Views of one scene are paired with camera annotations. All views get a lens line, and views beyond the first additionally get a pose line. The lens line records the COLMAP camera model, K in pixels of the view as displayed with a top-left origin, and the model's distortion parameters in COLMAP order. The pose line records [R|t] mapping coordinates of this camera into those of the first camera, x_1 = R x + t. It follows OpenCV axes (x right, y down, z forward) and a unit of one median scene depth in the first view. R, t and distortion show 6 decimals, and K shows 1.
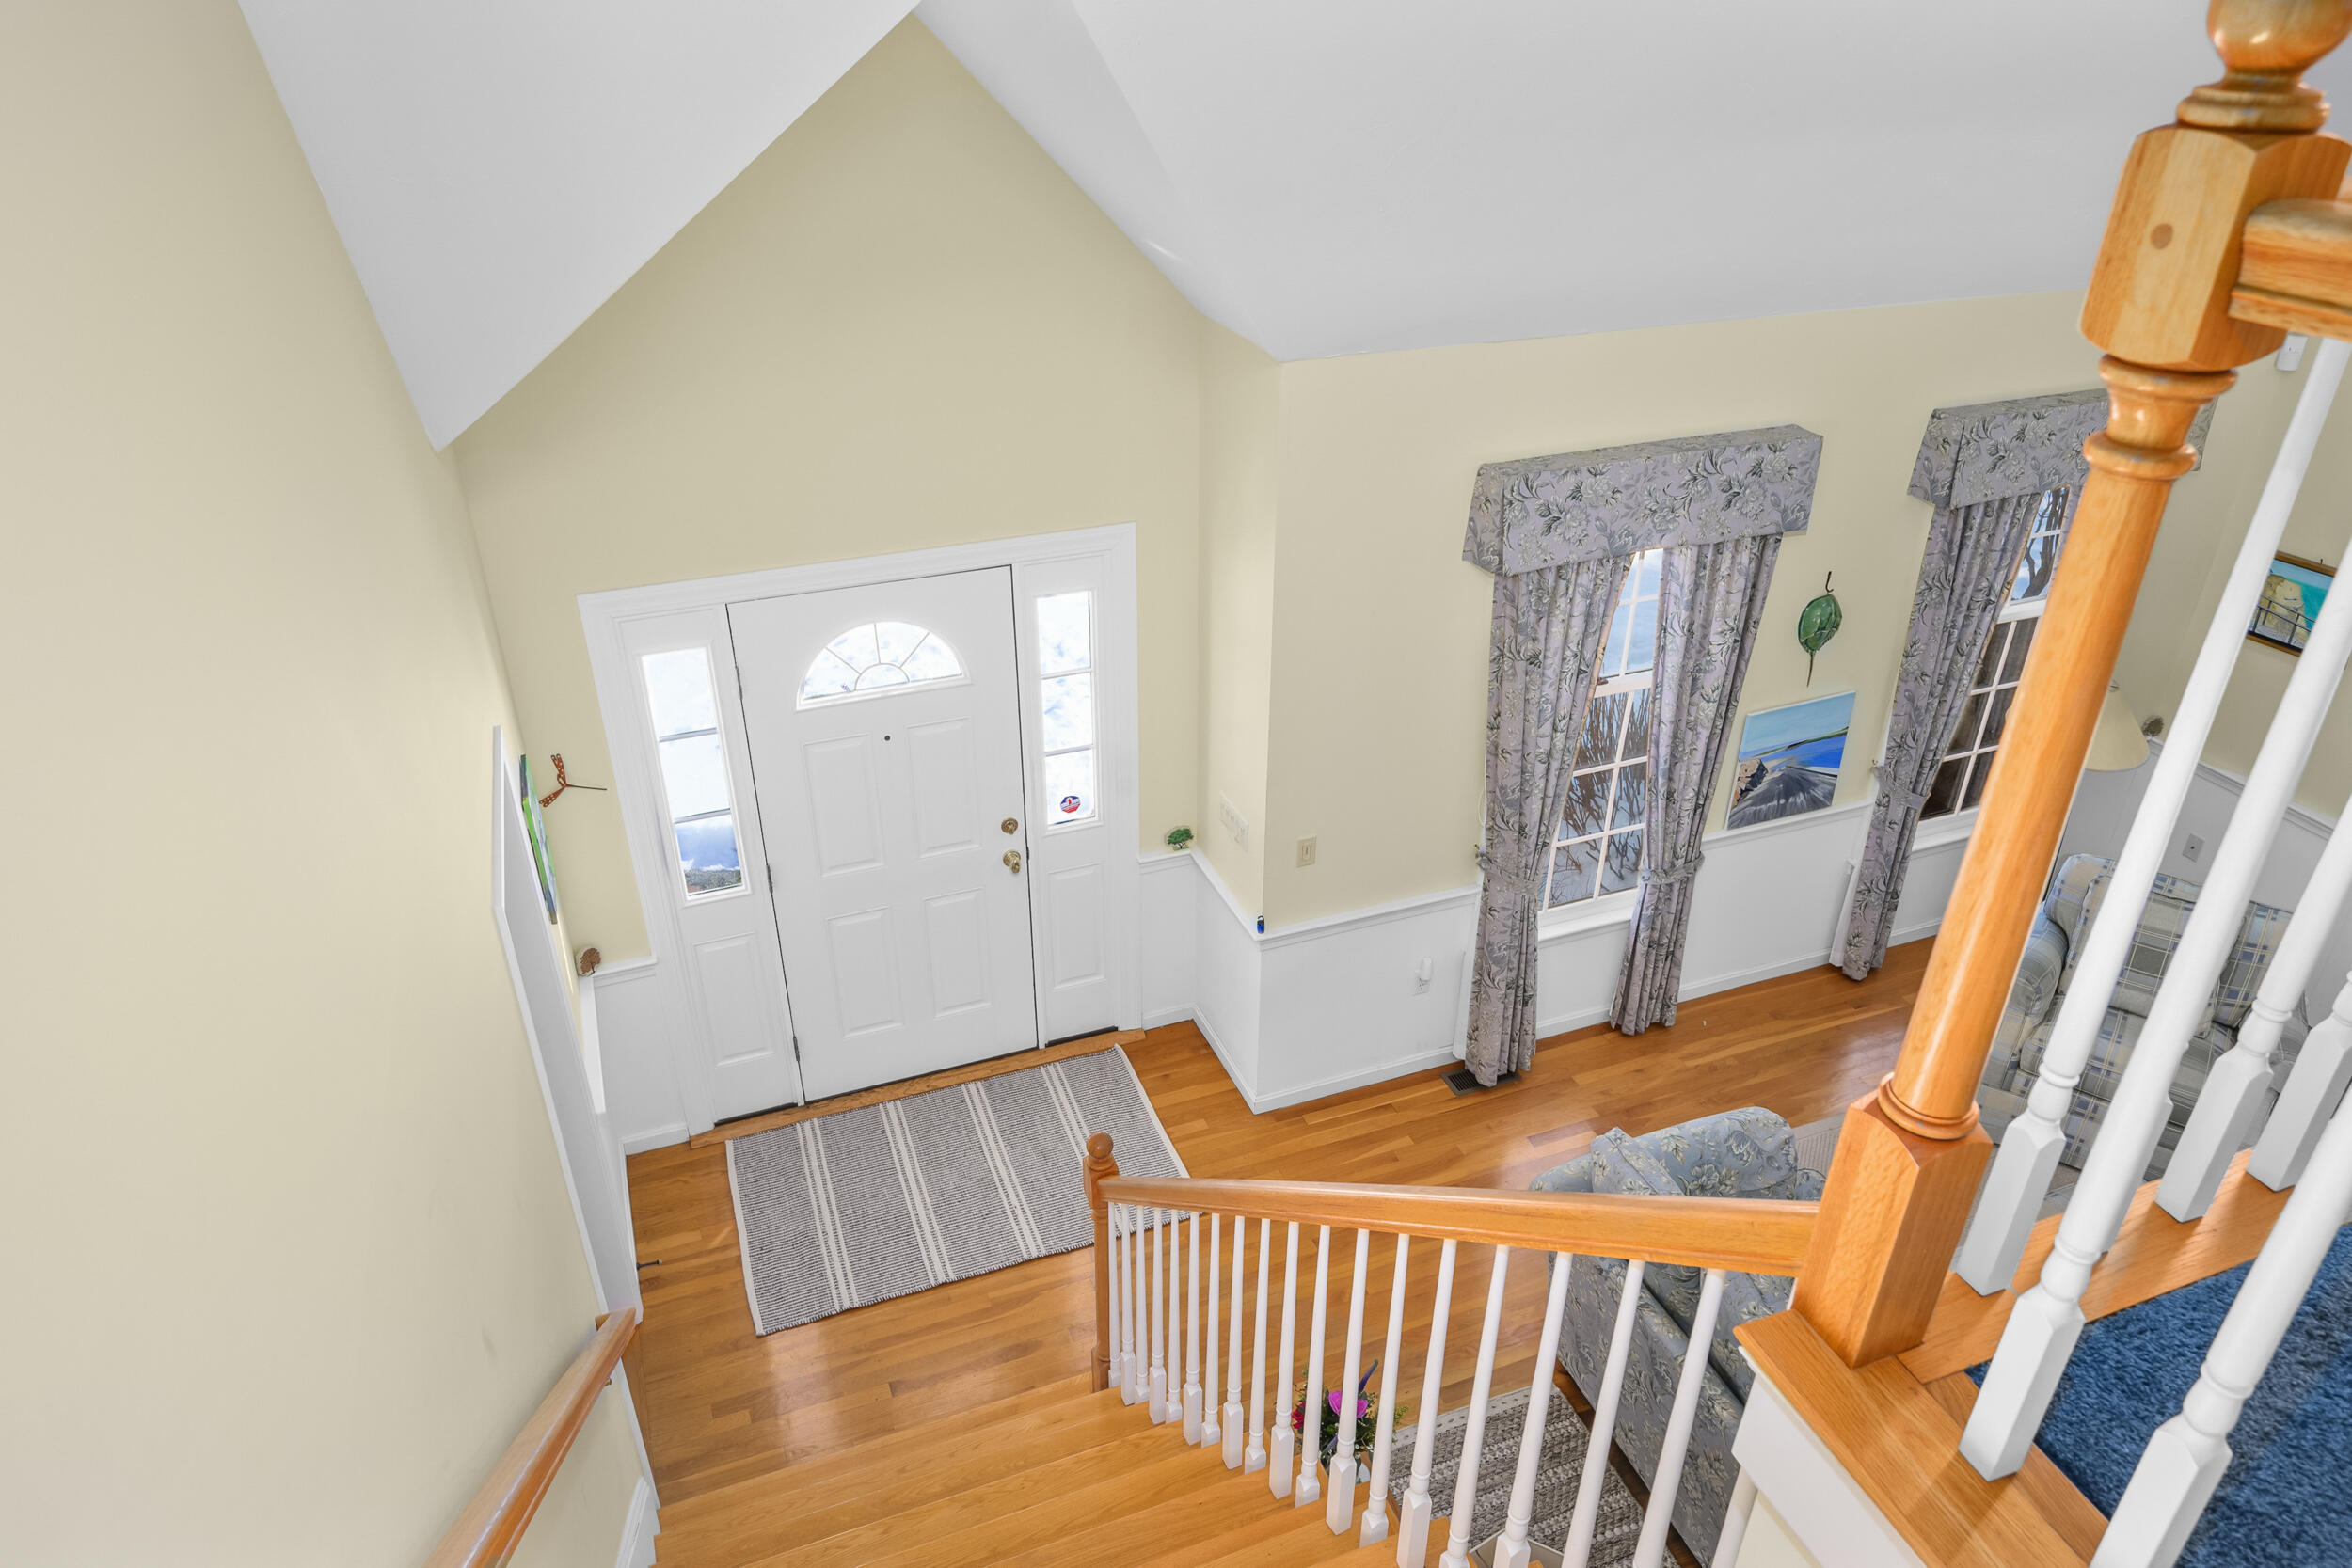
lens RADIAL K [[1515.4, 0, 1170.8], [0, 1515.4, 786.6], [0, 0, 1]] dist [-0.005448, 0.000033]
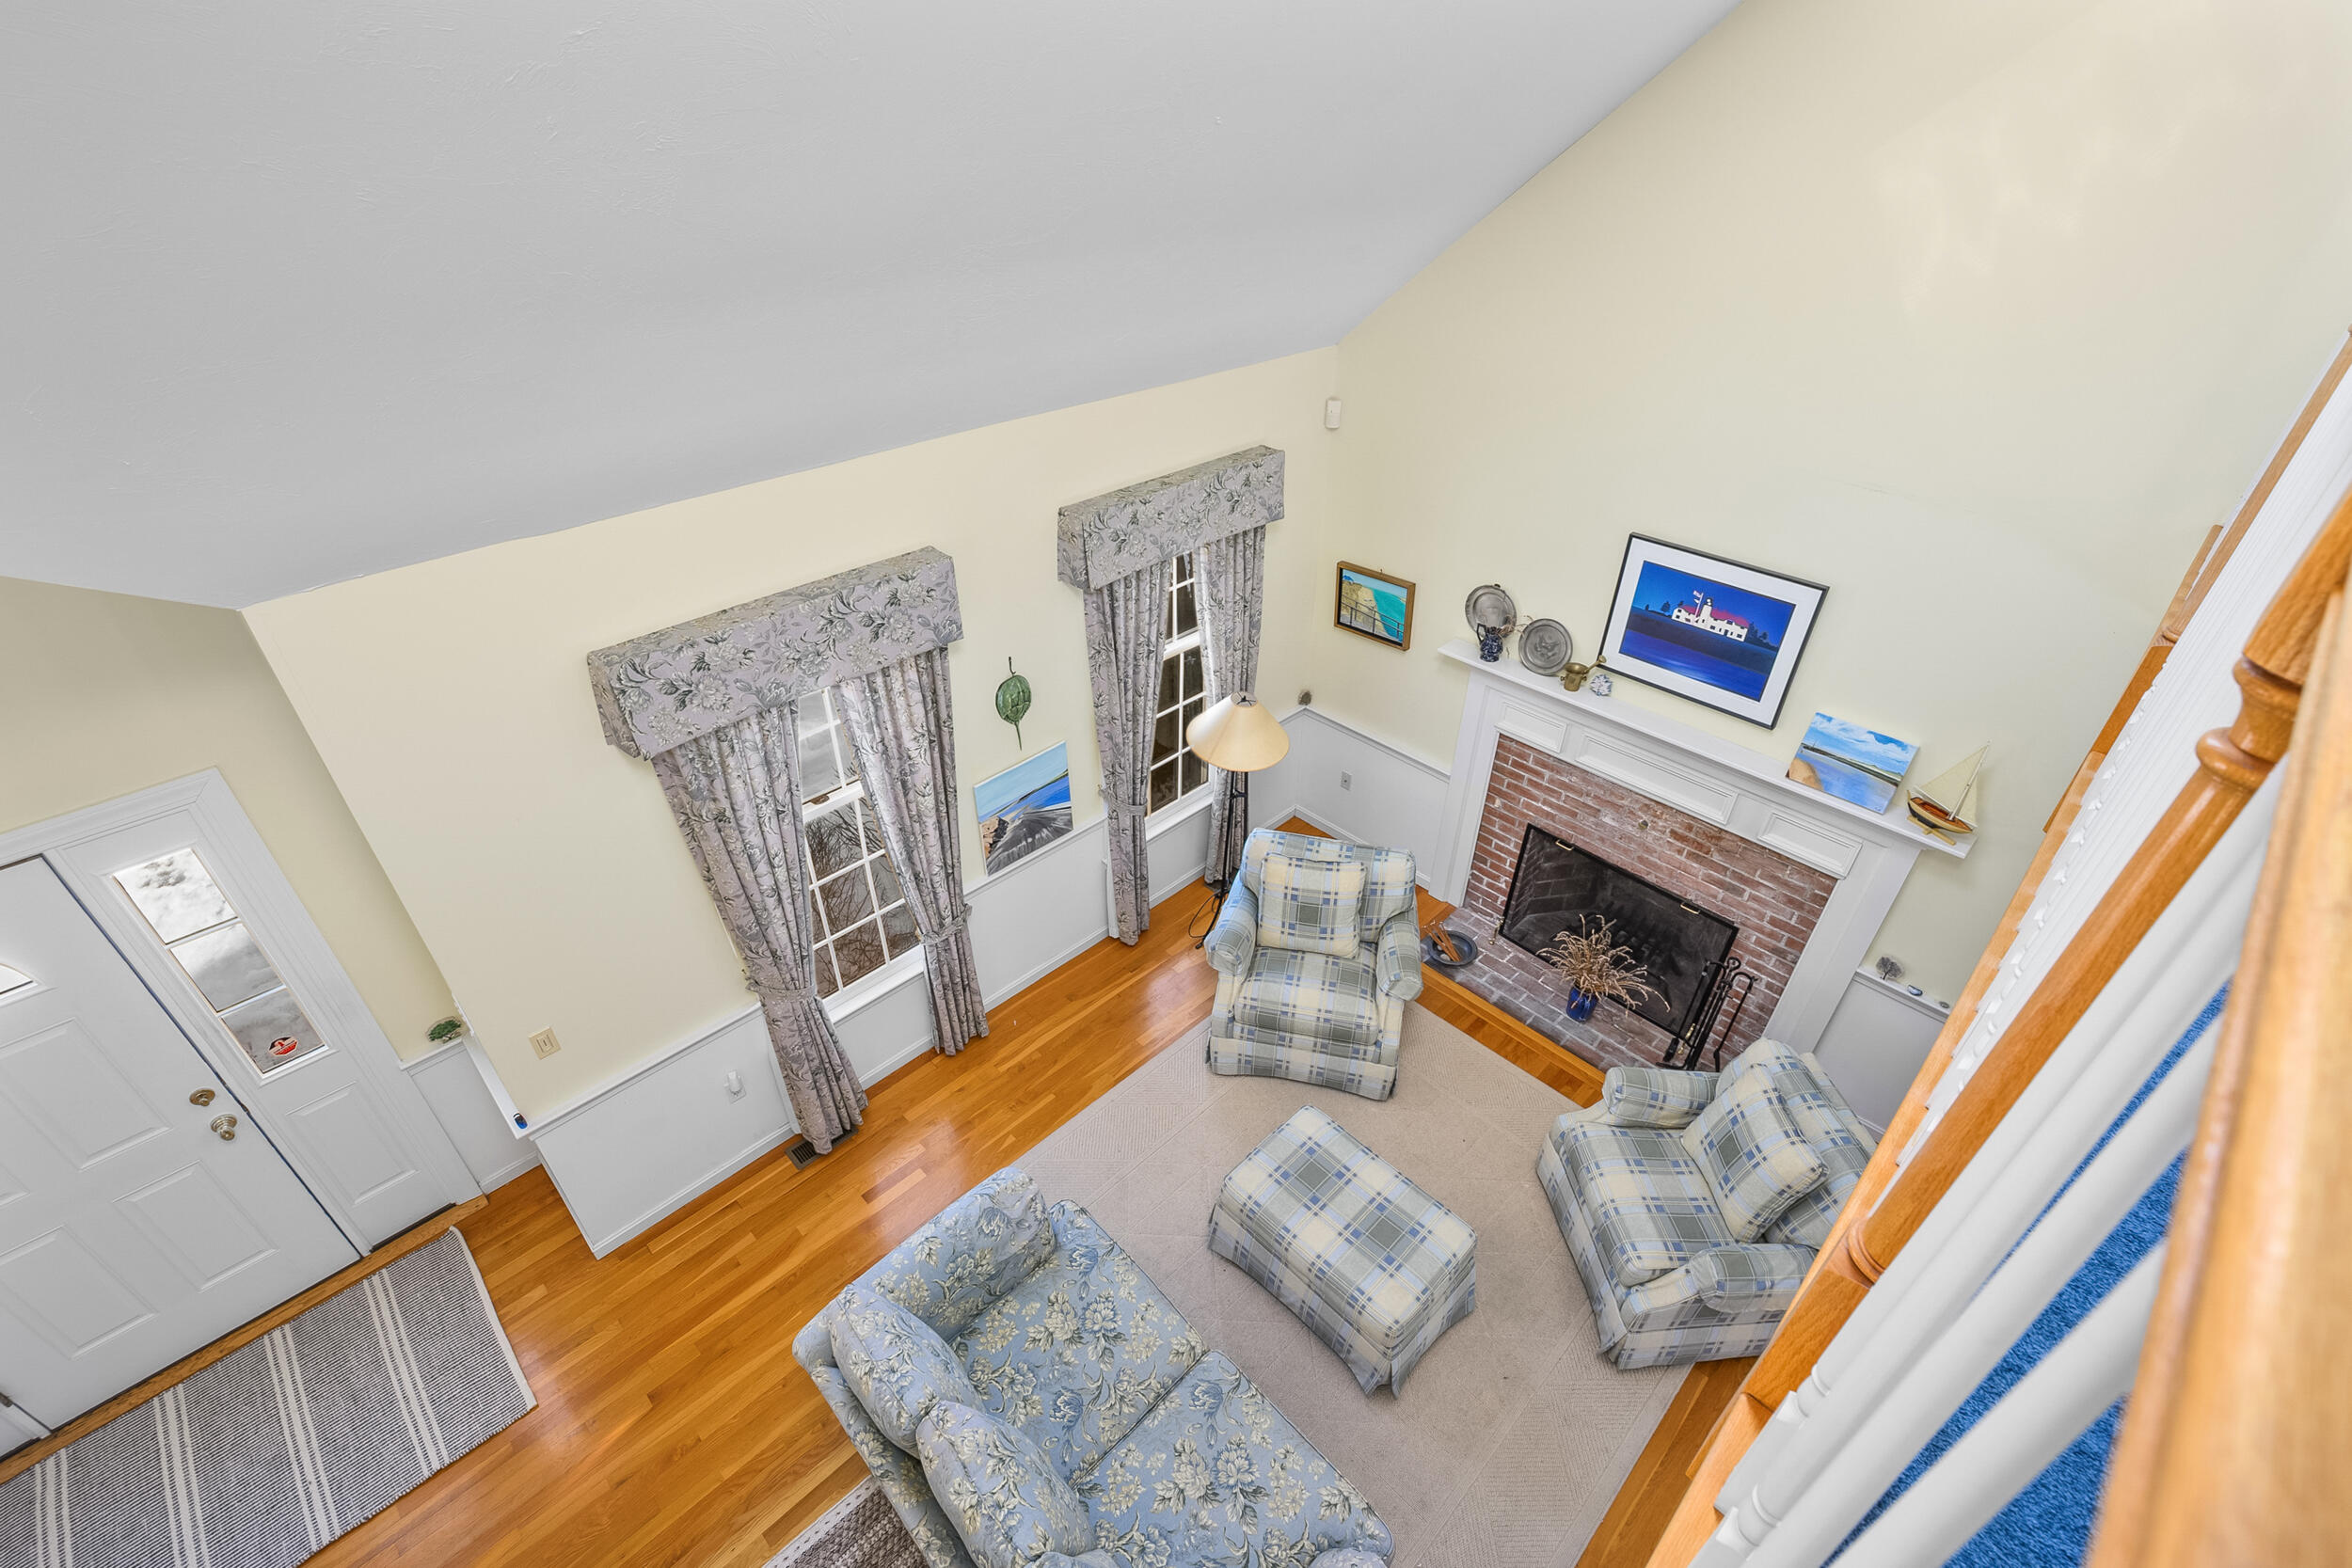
lens RADIAL K [[1035.9, 0, 1169.6], [0, 1035.9, 789.6], [0, 0, 1]] dist [-0.002086, 0.000849]
pose [[0.918354, -0.223903, 0.326333, 0.264755], [0.190616, 0.972874, 0.131081, -0.122796], [-0.346831, -0.058175, 0.936122, 0.213734]]
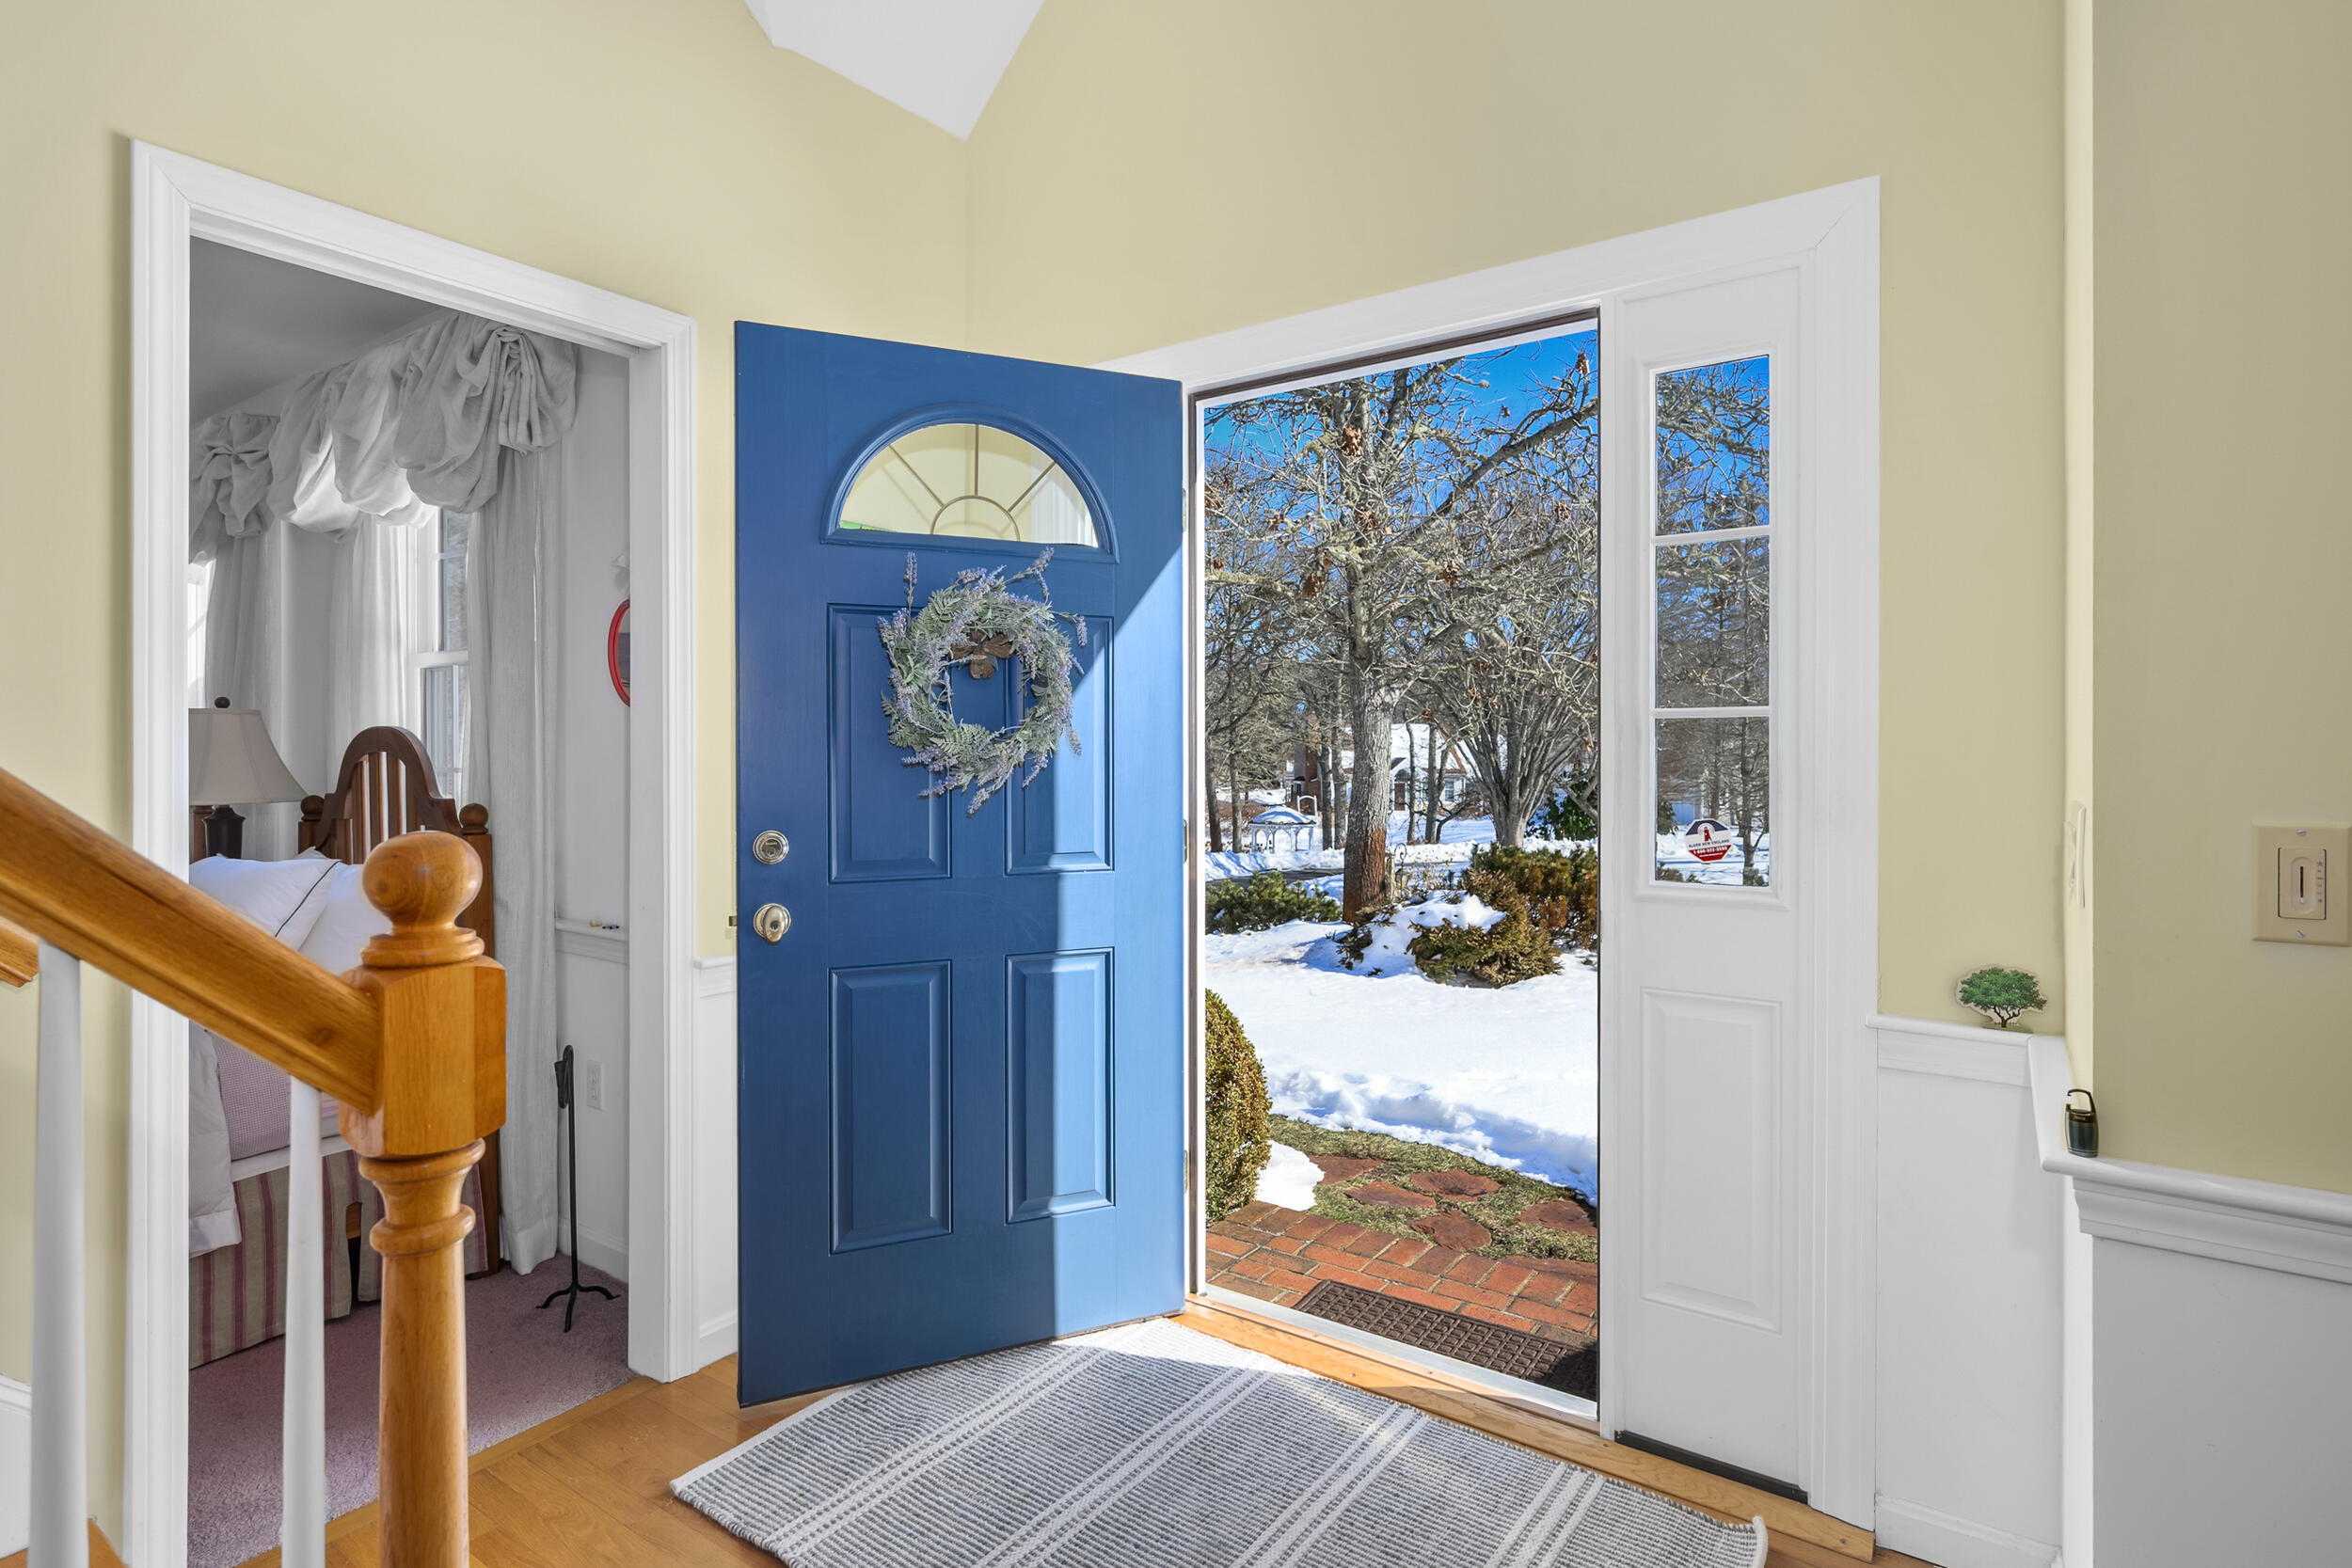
lens RADIAL K [[1194.3, 0, 1164.0], [0, 1194.3, 762.0], [0, 0, 1]] dist [-0.017473, 0.000876]
pose [[0.548099, 0.003242, -0.836407, 0.144826], [-0.412389, 0.871045, -0.266863, 0.155317], [0.727683, 0.491192, 0.478756, 0.689388]]
